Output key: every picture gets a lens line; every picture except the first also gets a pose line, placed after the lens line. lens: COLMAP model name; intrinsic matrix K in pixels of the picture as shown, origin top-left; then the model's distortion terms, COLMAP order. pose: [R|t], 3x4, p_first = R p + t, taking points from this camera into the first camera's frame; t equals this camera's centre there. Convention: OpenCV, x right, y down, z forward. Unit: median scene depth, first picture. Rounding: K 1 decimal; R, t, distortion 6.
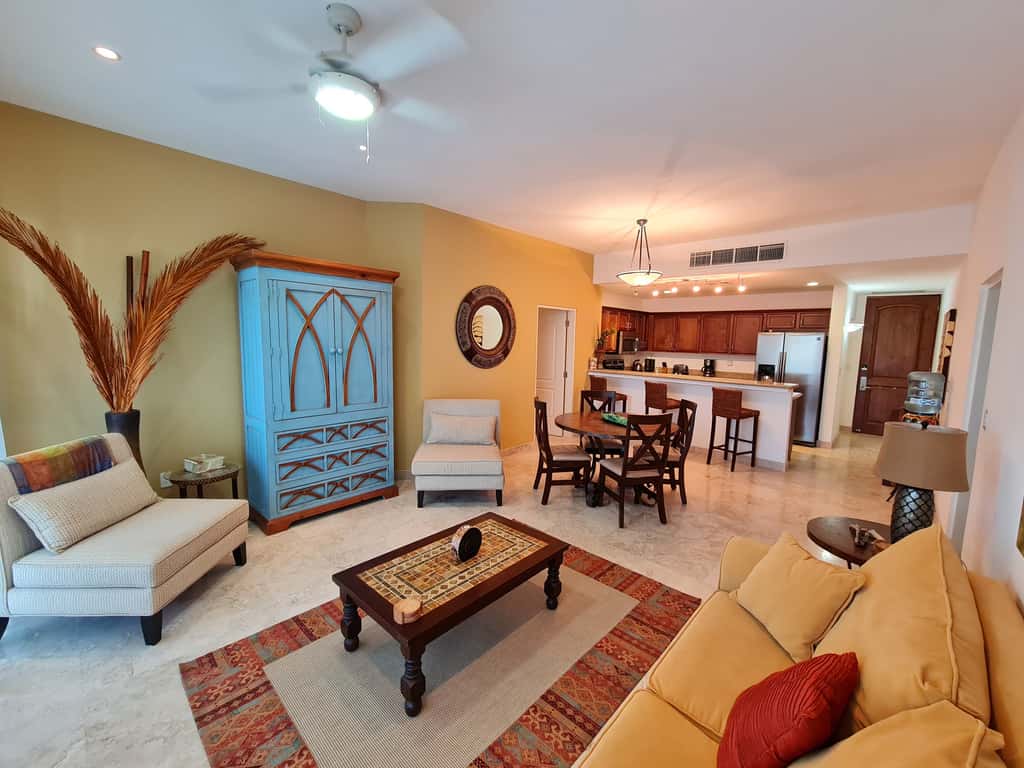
lens RADIAL K [[422.4, 0, 514.6], [0, 422.4, 385.4], [0, 0, 1]] dist [-0.000186, 0.000039]
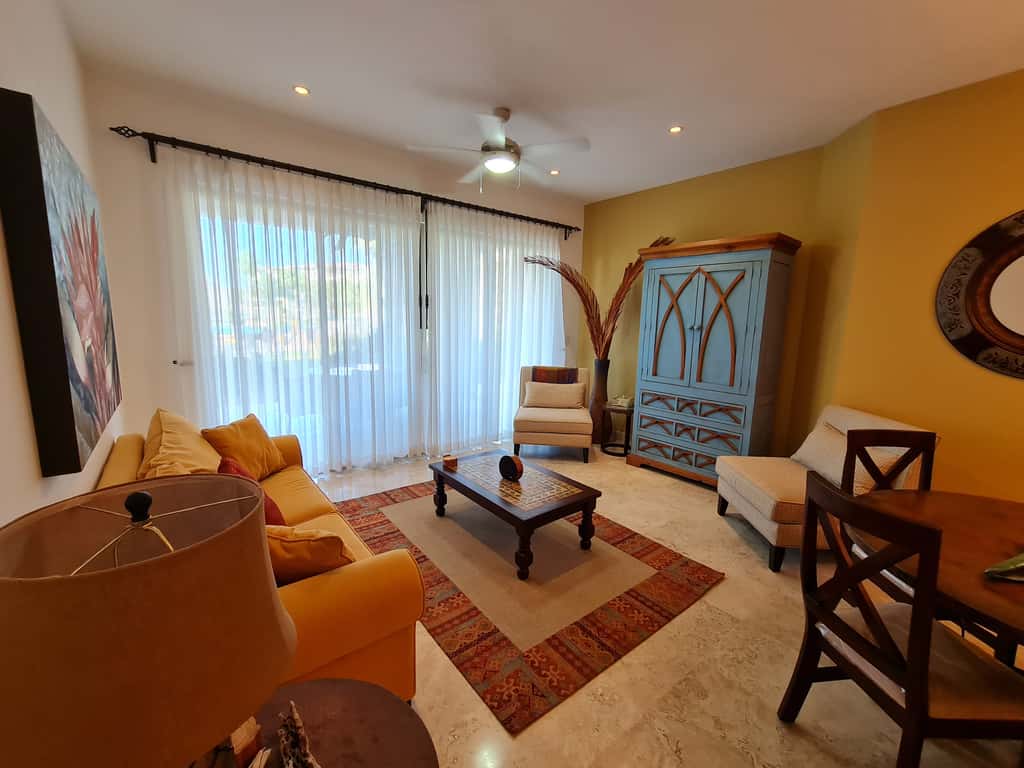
lens RADIAL K [[414.3, 0, 492.4], [0, 414.3, 376.1], [0, 0, 1]] dist [0.000161, 0.000068]
pose [[-0.183620, 0.120083, -0.975635, 0.656591], [-0.133470, 0.980273, 0.145773, -0.044589], [0.973894, 0.156985, -0.163970, 0.669648]]
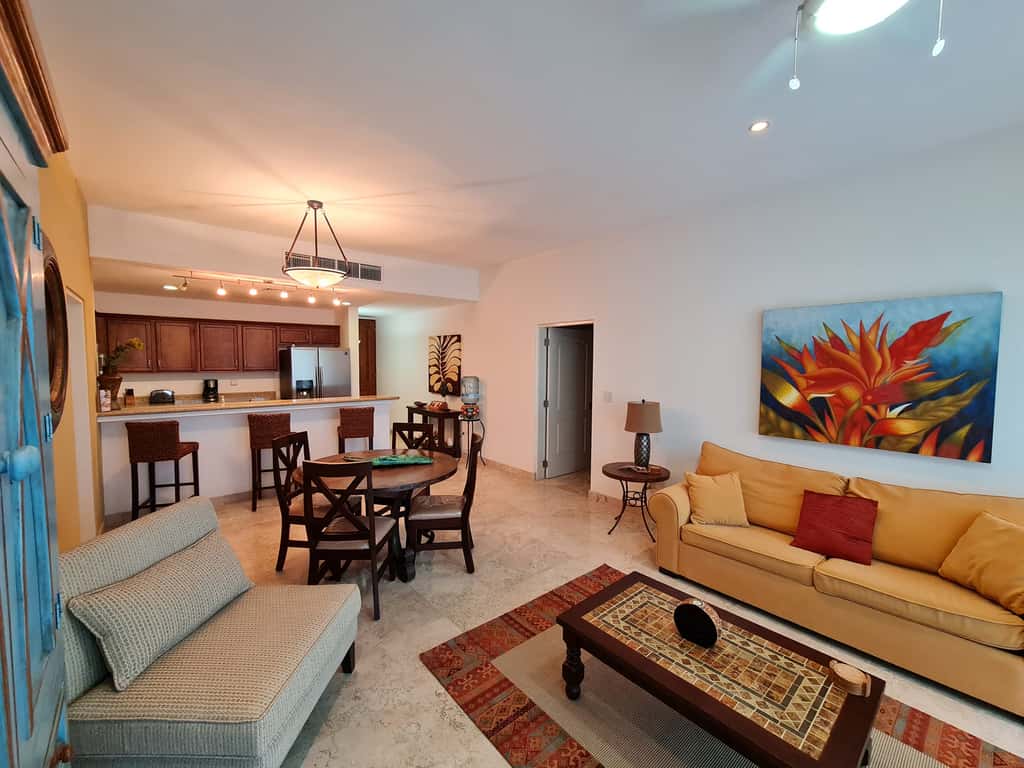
lens RADIAL K [[422.4, 0, 514.6], [0, 422.4, 385.4], [0, 0, 1]] dist [-0.000186, 0.000039]
pose [[0.106640, -0.085733, 0.990595, -0.545048], [0.107946, 0.991385, 0.074181, -0.100514], [-0.988421, 0.099020, 0.114976, 0.728744]]
